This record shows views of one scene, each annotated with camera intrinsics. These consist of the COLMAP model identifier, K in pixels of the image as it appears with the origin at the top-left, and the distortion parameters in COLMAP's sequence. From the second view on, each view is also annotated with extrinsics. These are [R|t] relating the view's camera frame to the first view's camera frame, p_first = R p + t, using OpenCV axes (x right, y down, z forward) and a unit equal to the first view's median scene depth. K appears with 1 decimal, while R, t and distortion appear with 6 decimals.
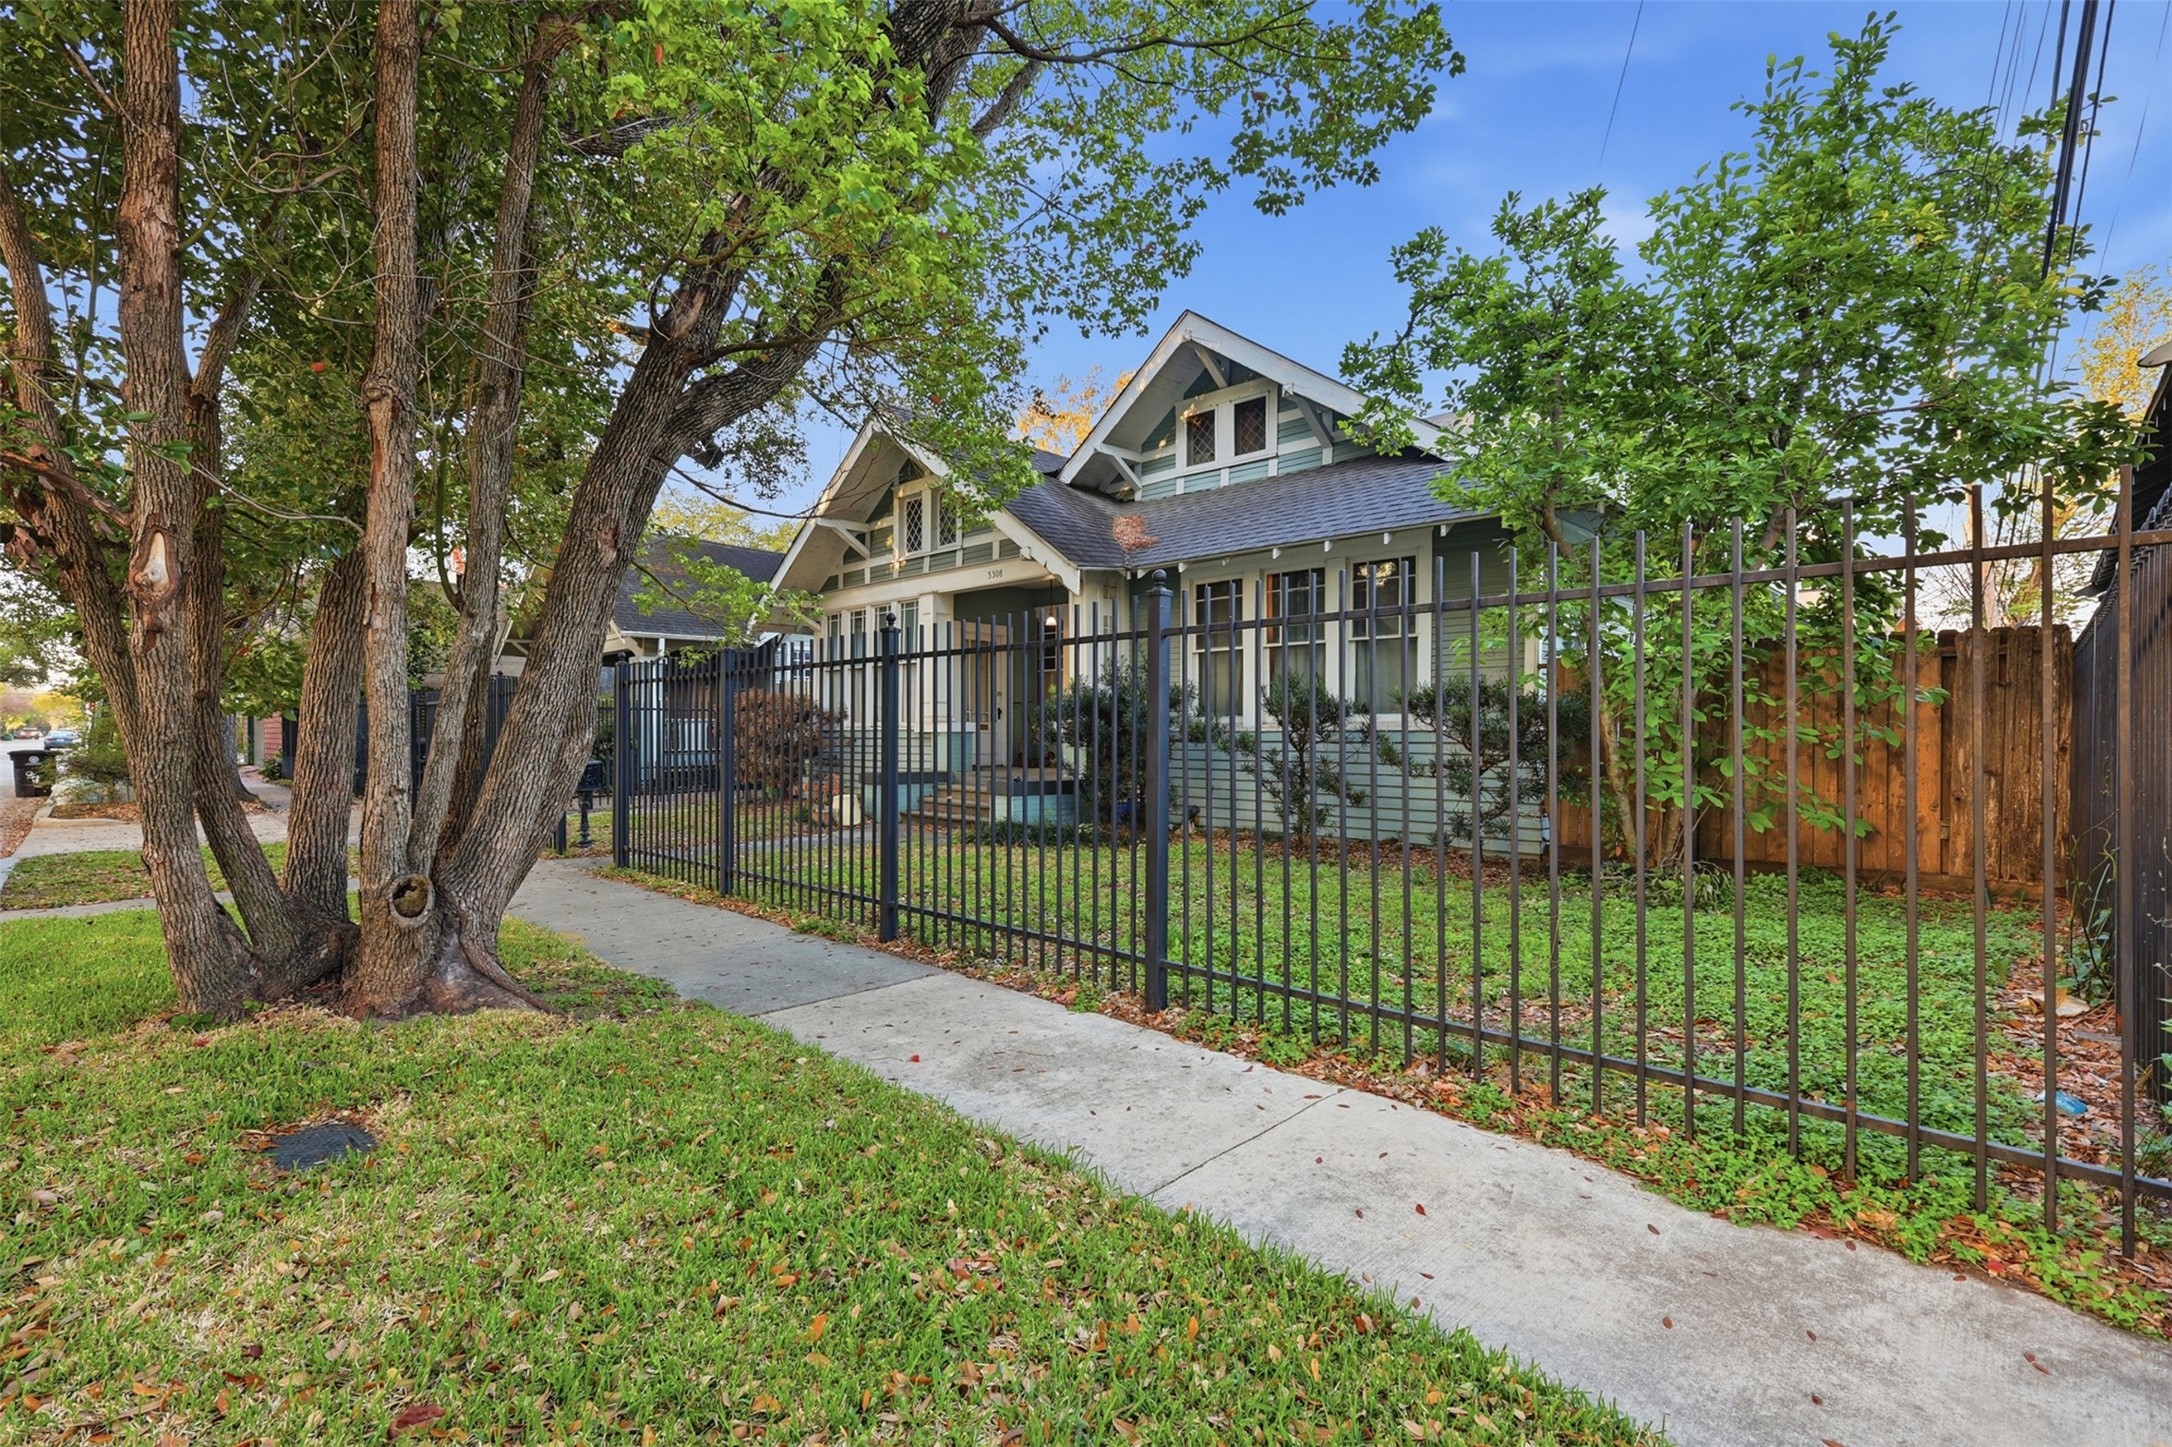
lens RADIAL K [[959.5, 0, 999.2], [0, 959.5, 729.0], [0, 0, 1]] dist [0.009243, -0.001488]
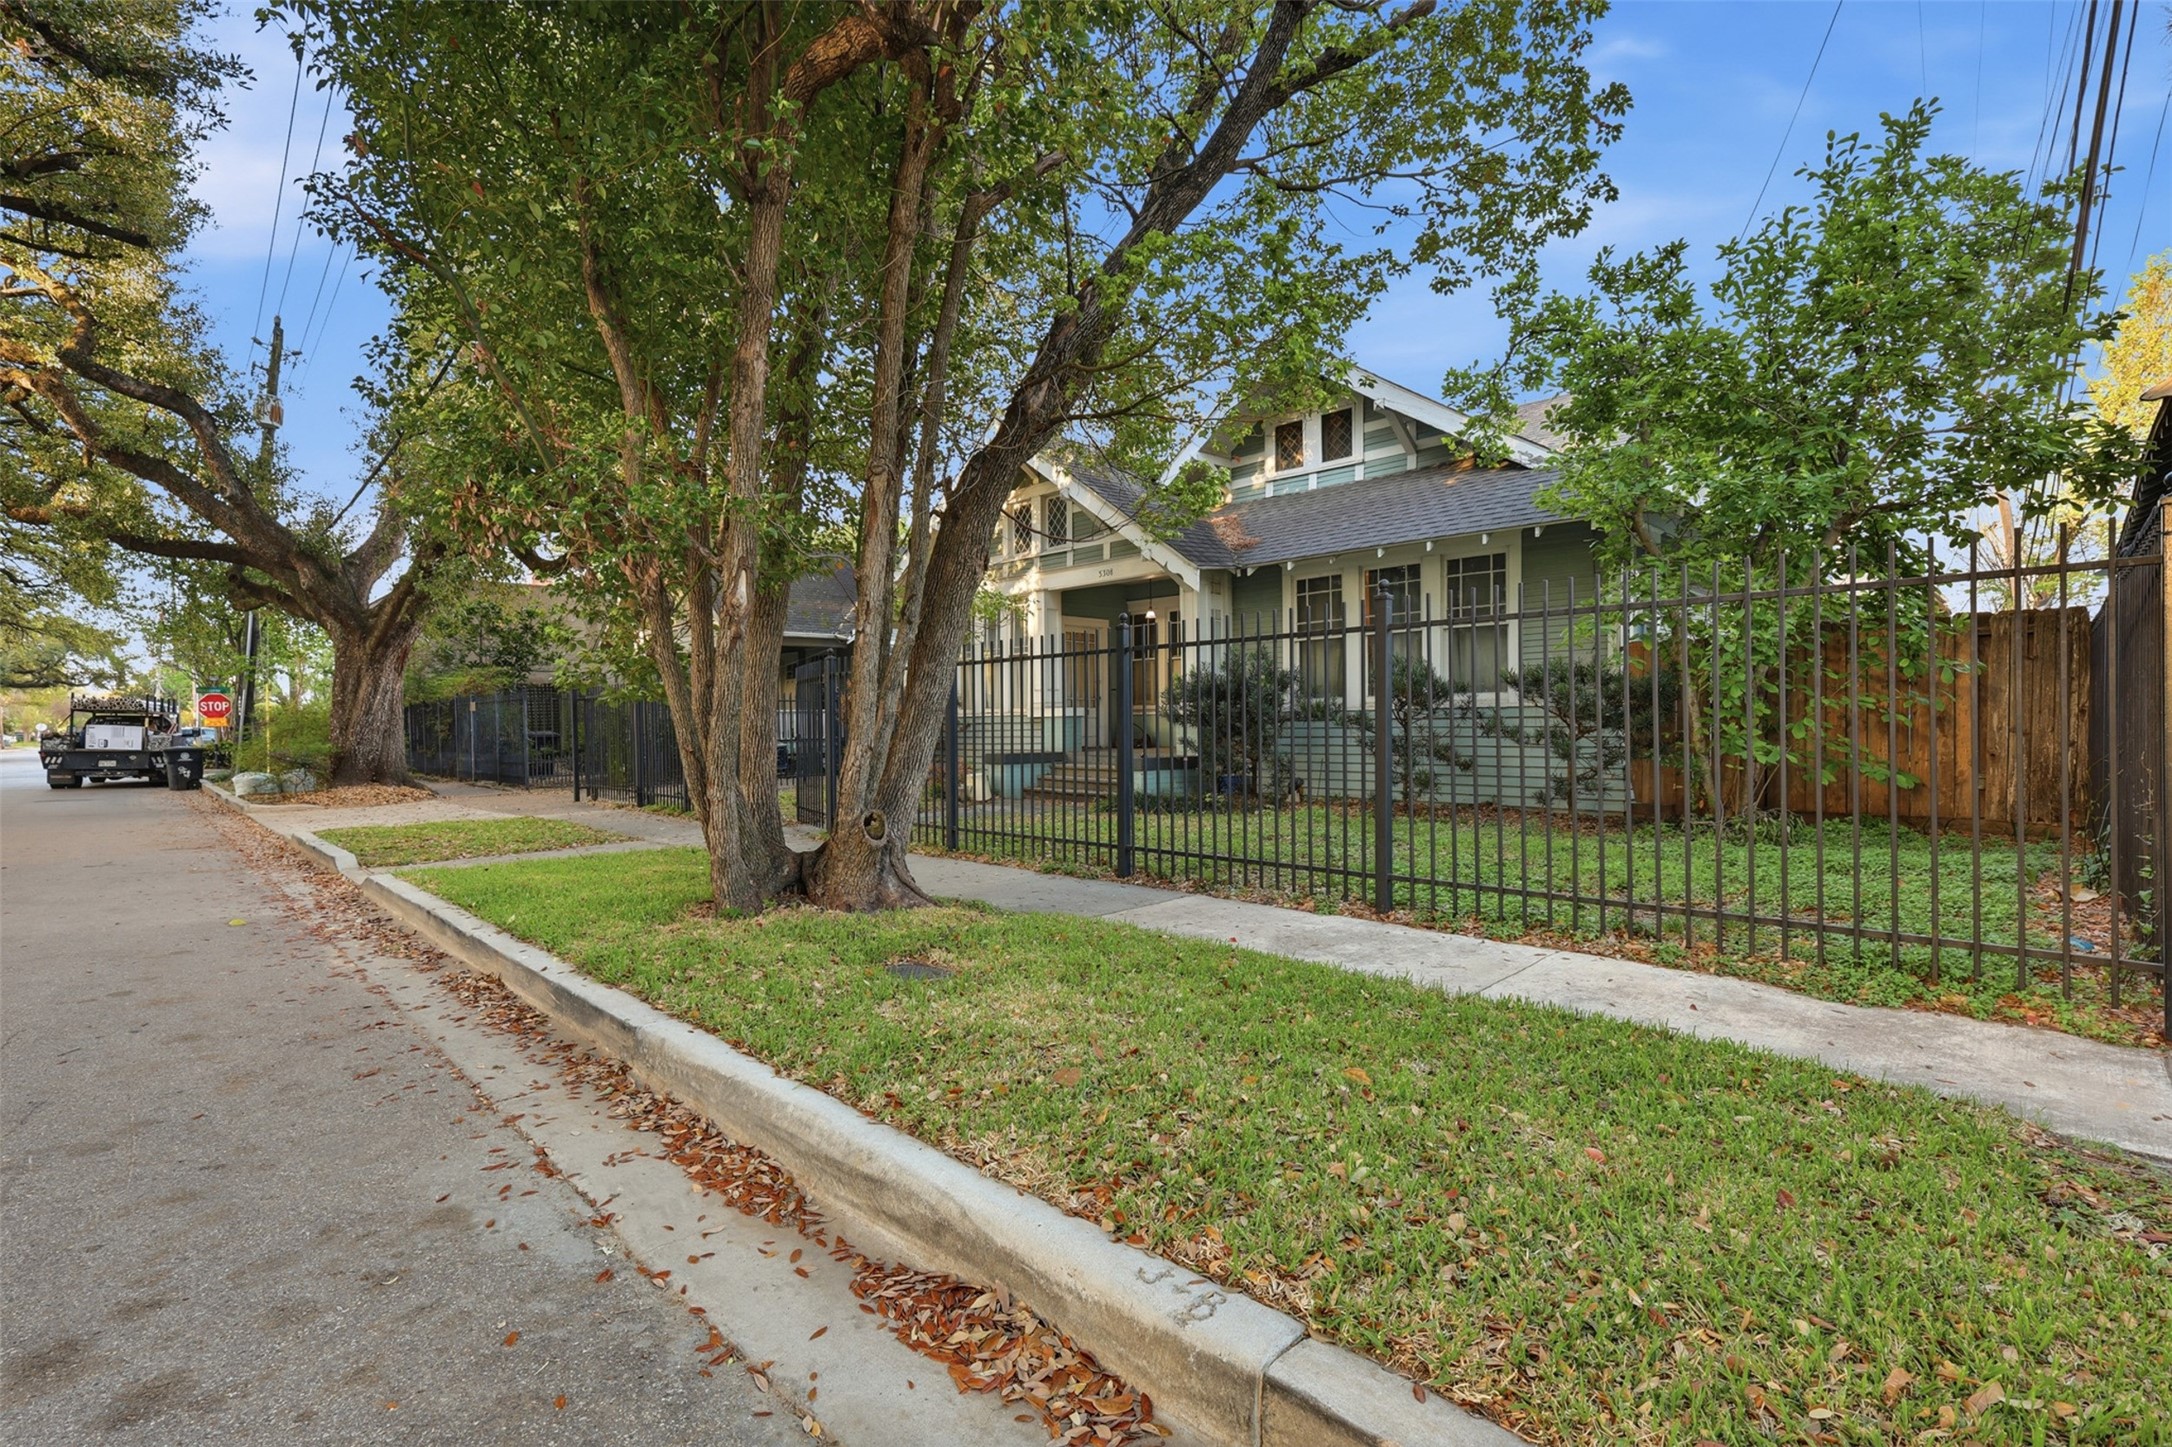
lens RADIAL K [[959.5, 0, 999.2], [0, 959.5, 729.0], [0, 0, 1]] dist [0.009243, -0.001488]
pose [[0.999830, -0.013922, -0.012105, -0.200525], [0.014035, 0.999858, 0.009301, 0.011155], [0.011974, -0.009469, 0.999883, -0.189487]]
